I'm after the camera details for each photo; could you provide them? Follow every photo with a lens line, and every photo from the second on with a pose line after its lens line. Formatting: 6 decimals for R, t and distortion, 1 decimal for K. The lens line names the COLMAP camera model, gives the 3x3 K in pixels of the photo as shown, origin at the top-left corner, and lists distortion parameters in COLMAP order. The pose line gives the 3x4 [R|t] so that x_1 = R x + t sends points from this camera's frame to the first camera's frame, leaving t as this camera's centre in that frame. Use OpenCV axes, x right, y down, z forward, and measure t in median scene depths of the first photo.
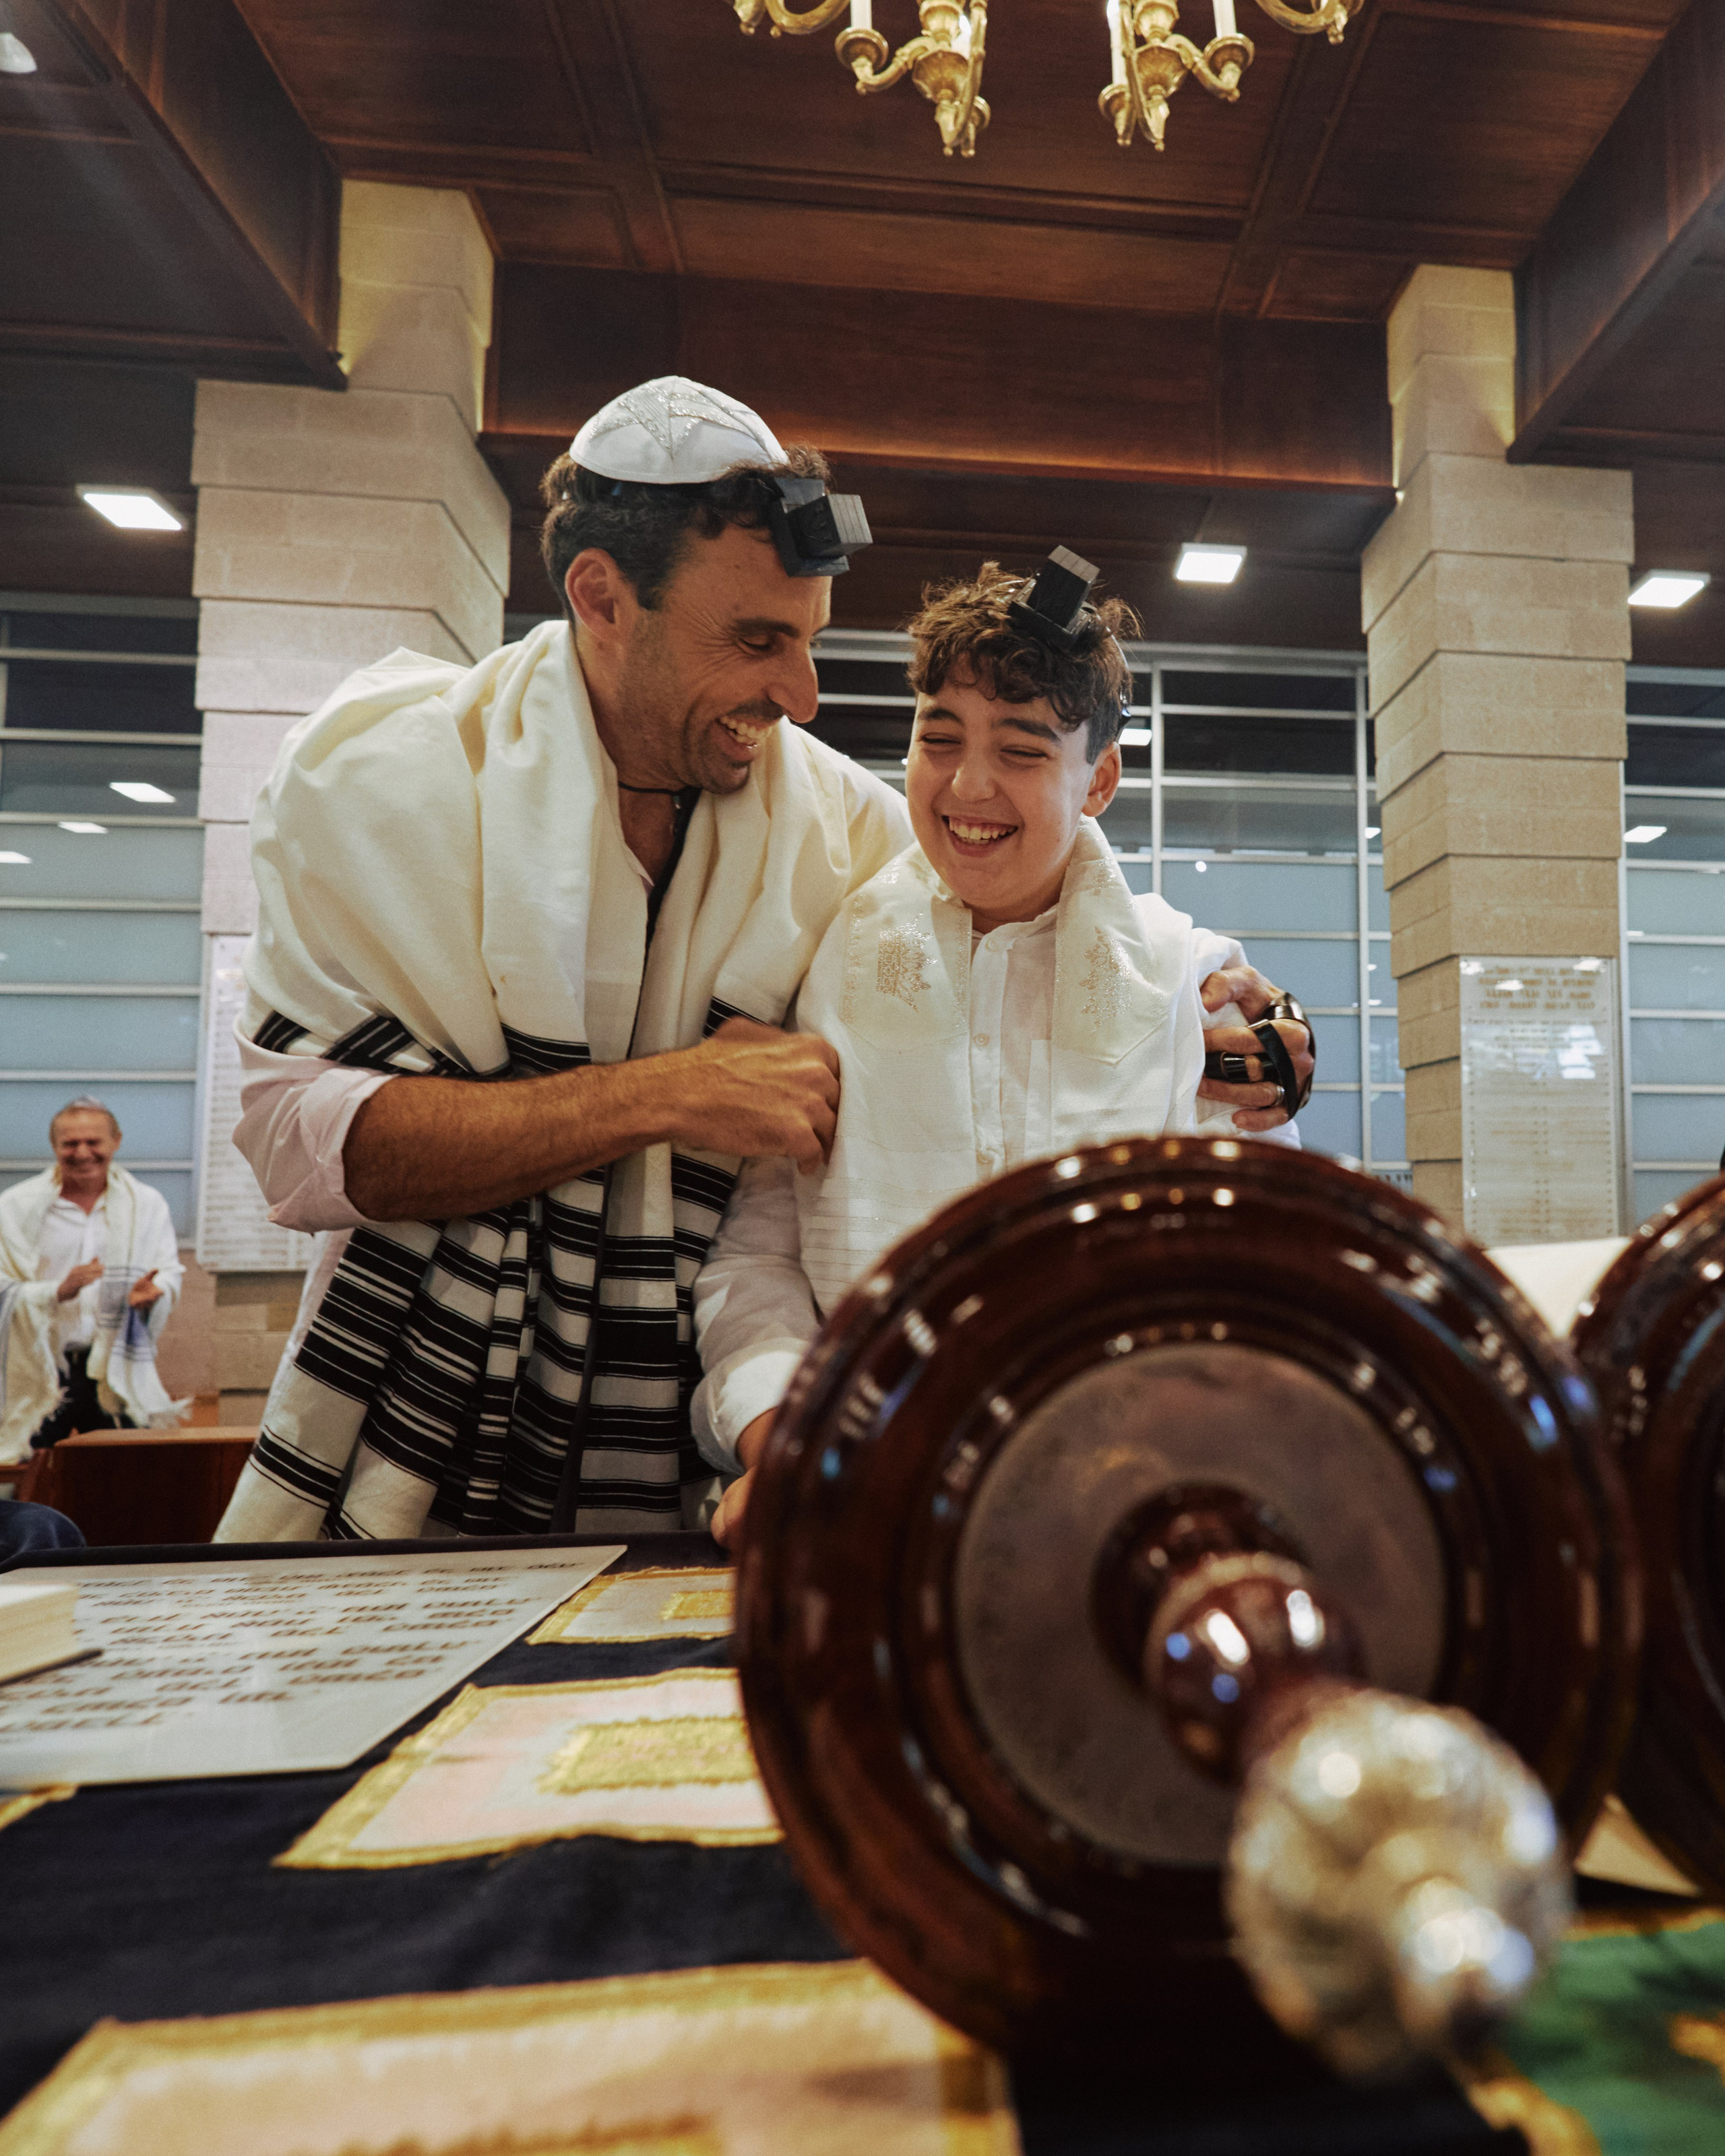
lens RADIAL K [[1389.5, 0, 1094.5], [0, 1389.5, 1073.6], [0, 0, 1]] dist [0.001601, -0.002509]
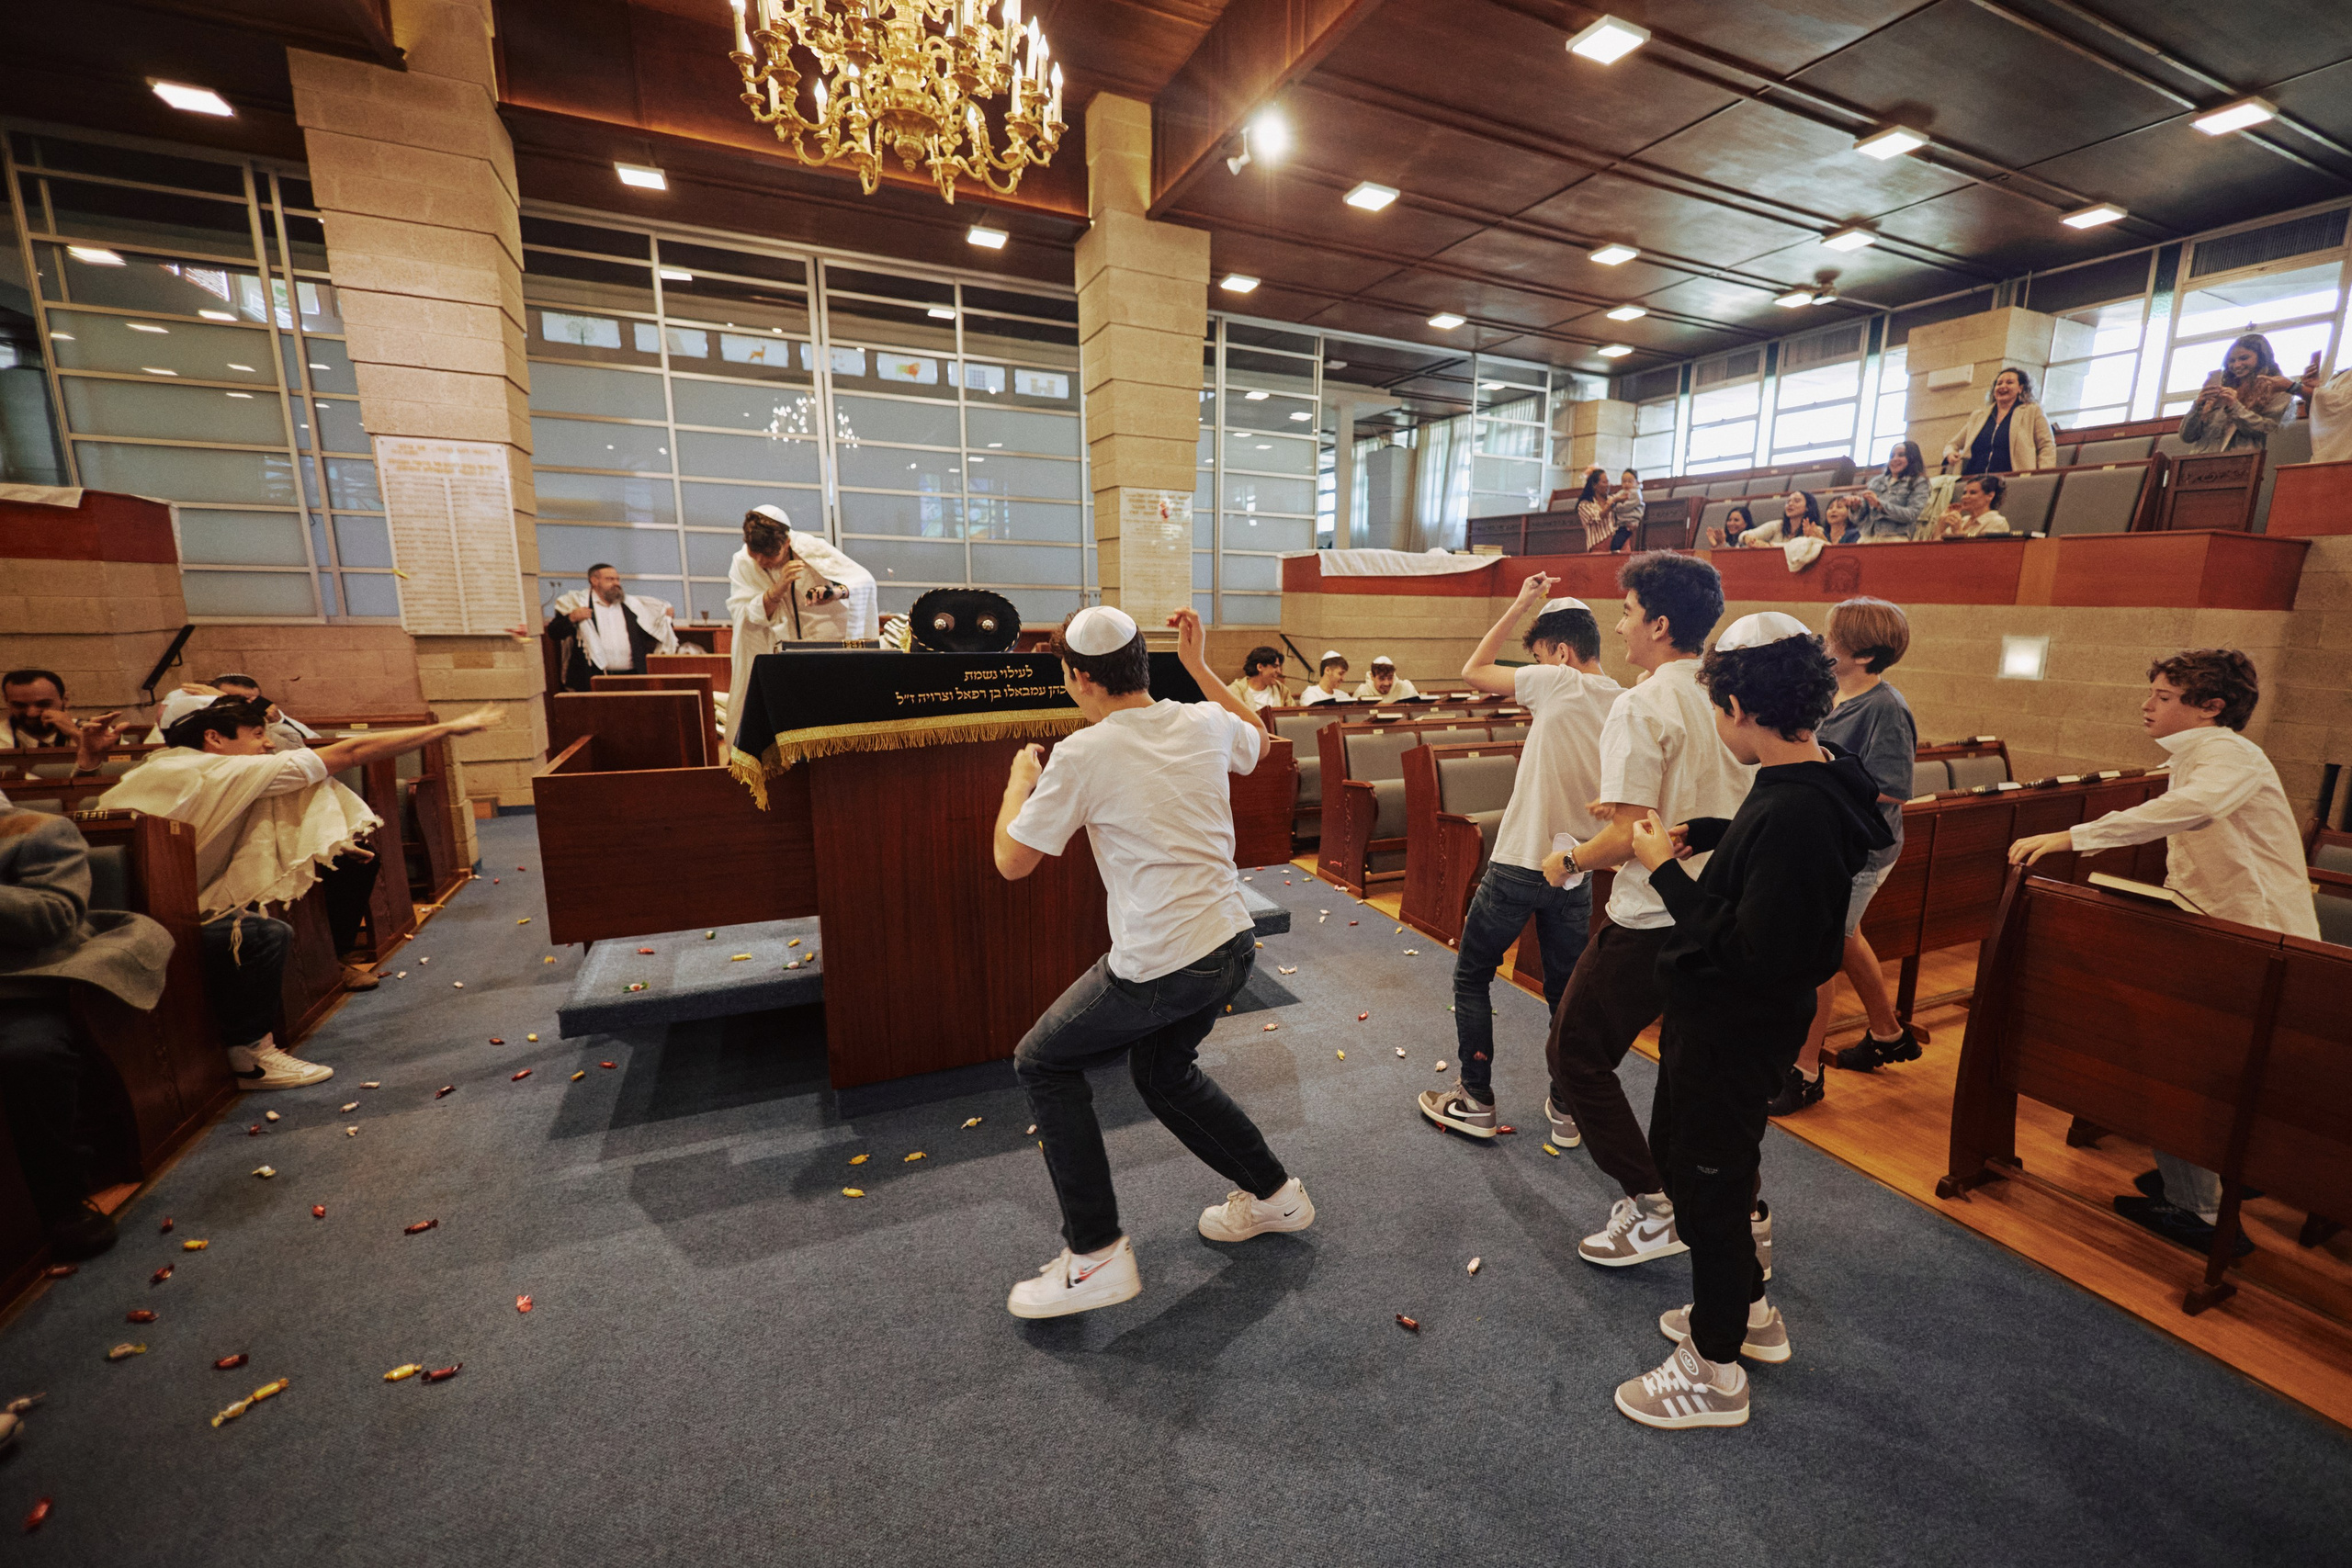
lens RADIAL K [[991.0, 0, 1288.1], [0, 991.0, 785.0], [0, 0, 1]] dist [0.003075, 0.000136]
pose [[0.939600, -0.043243, 0.339531, -0.018053], [-0.047939, 0.965582, 0.255643, -0.045048], [-0.338900, -0.256479, 0.905188, -0.511429]]
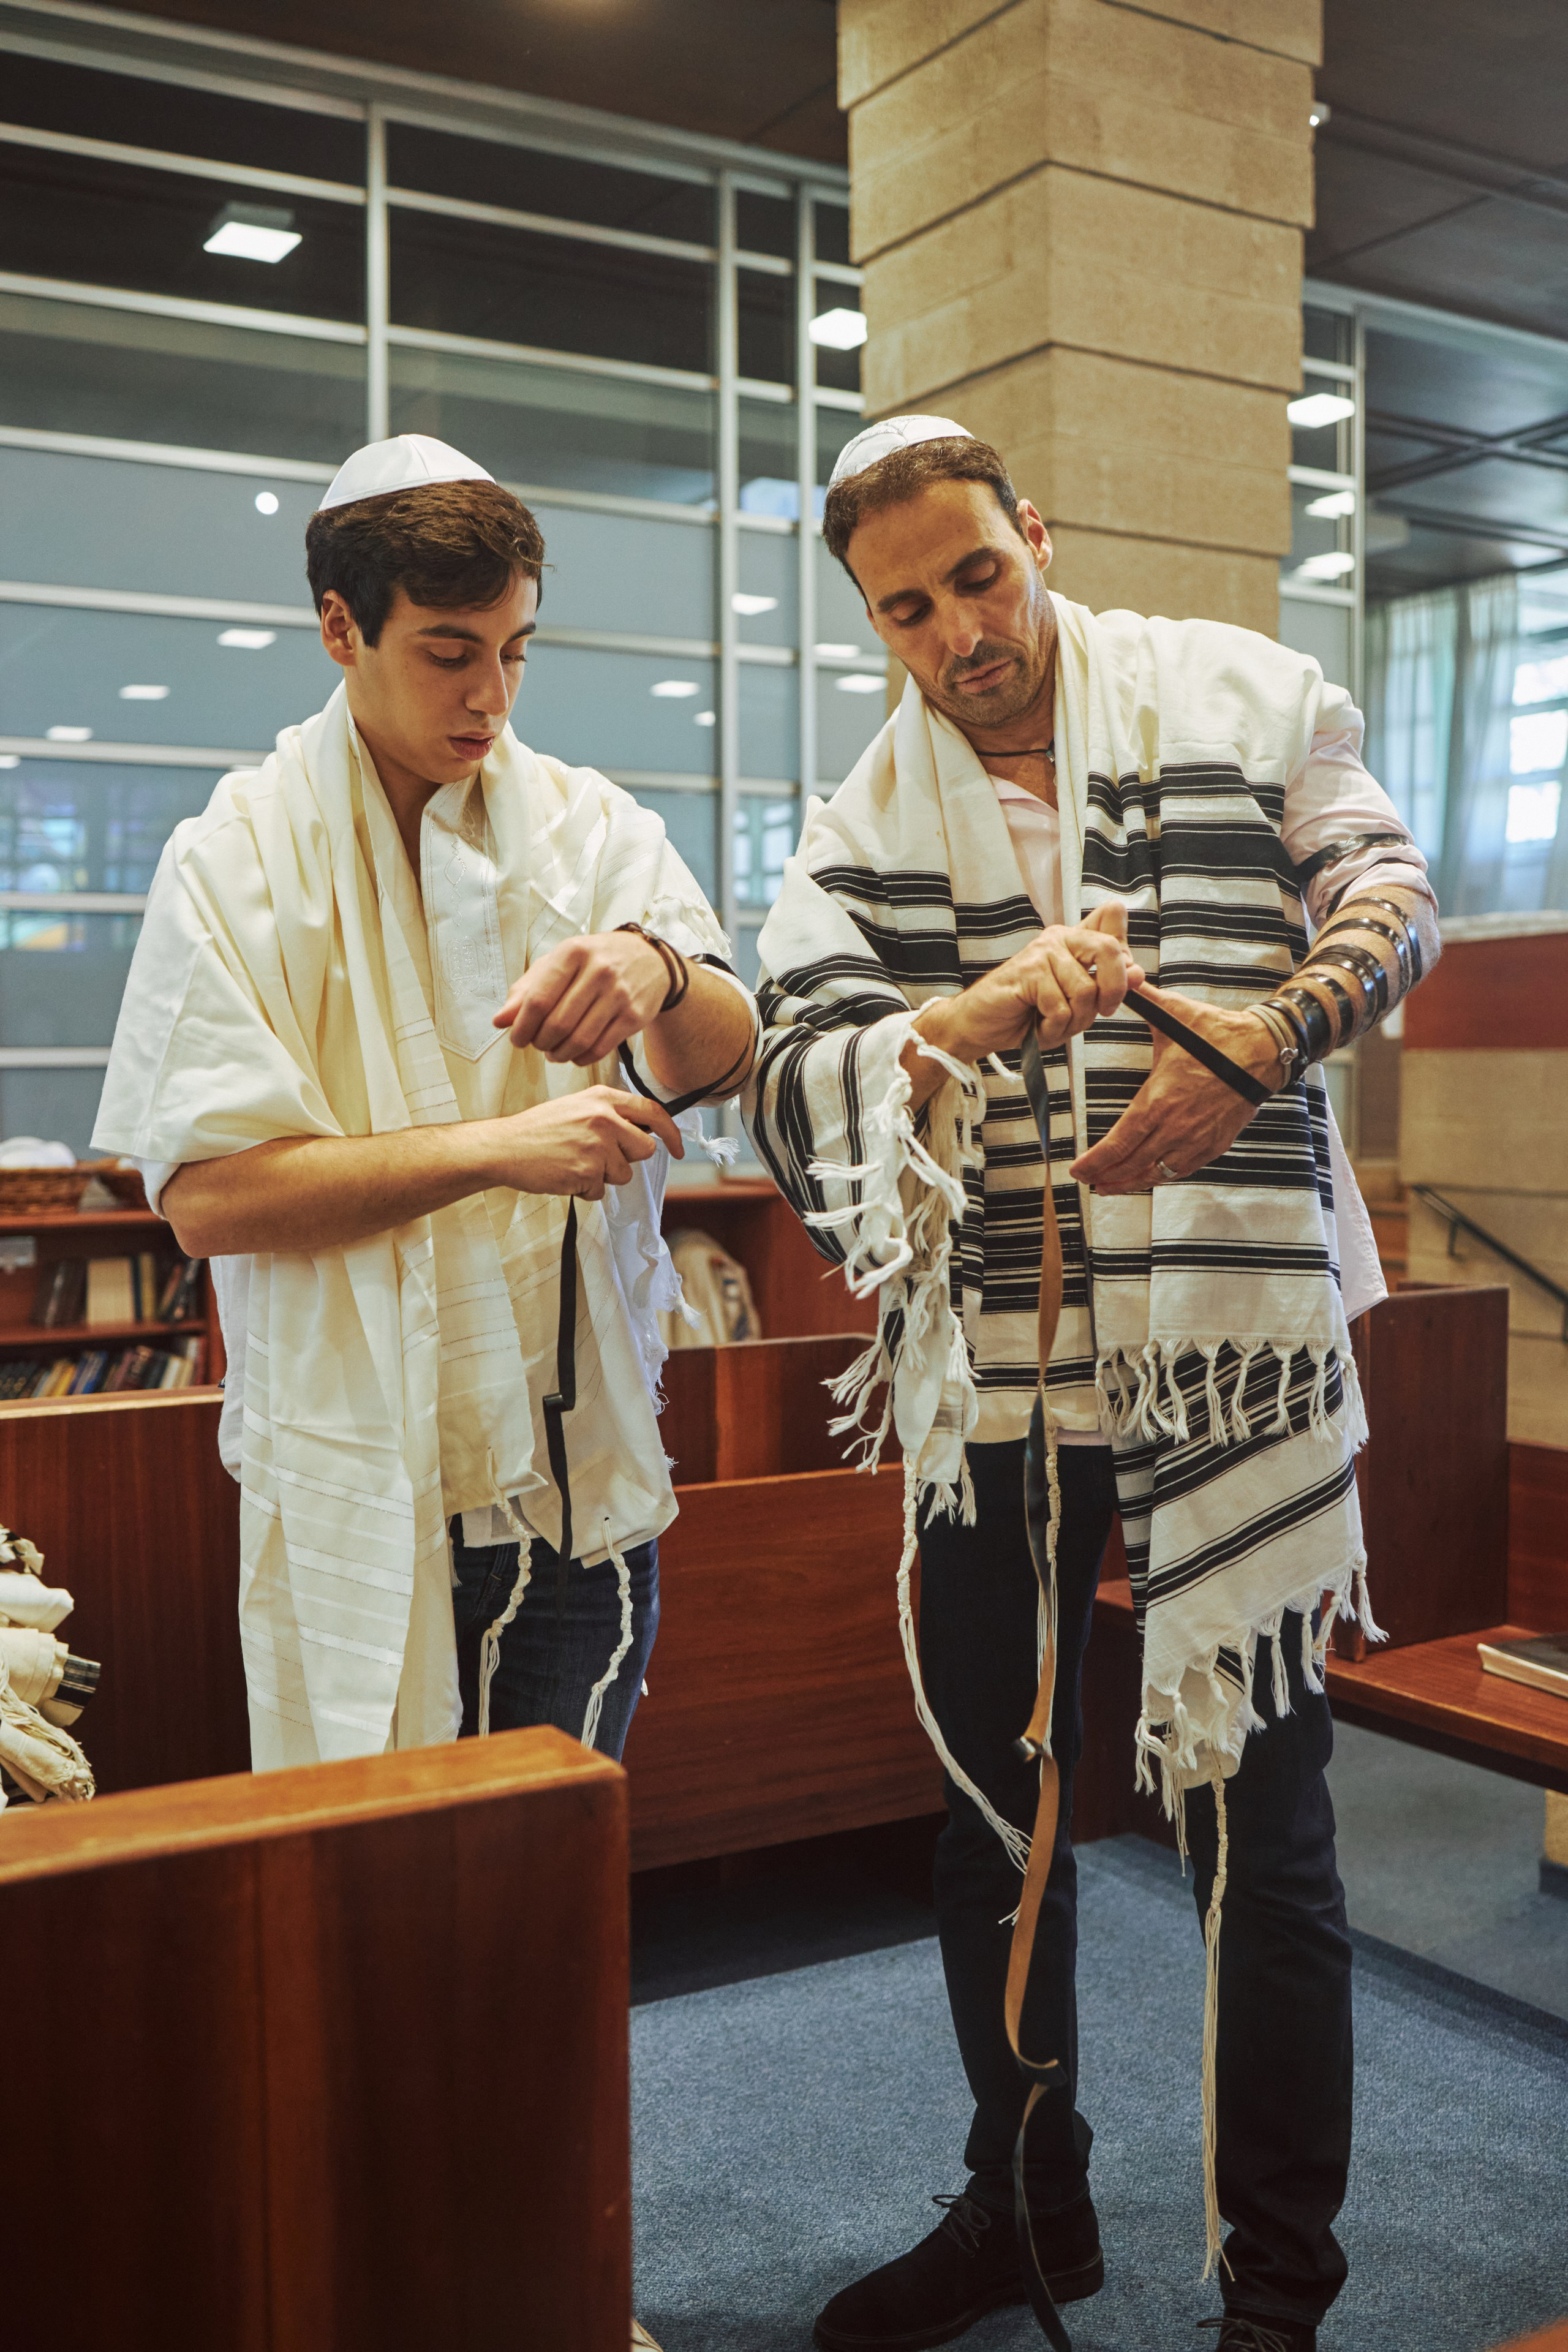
lens RADIAL K [[2360.6, 0, 833.6], [0, 2360.6, 1176.3], [0, 0, 1]] dist [-0.064351, 0.009166]
pose [[0.906991, -0.023640, 0.420486, -0.247382], [-0.026796, 0.993161, 0.113635, 0.004359], [-0.420297, -0.114333, 0.900155, 0.123769]]
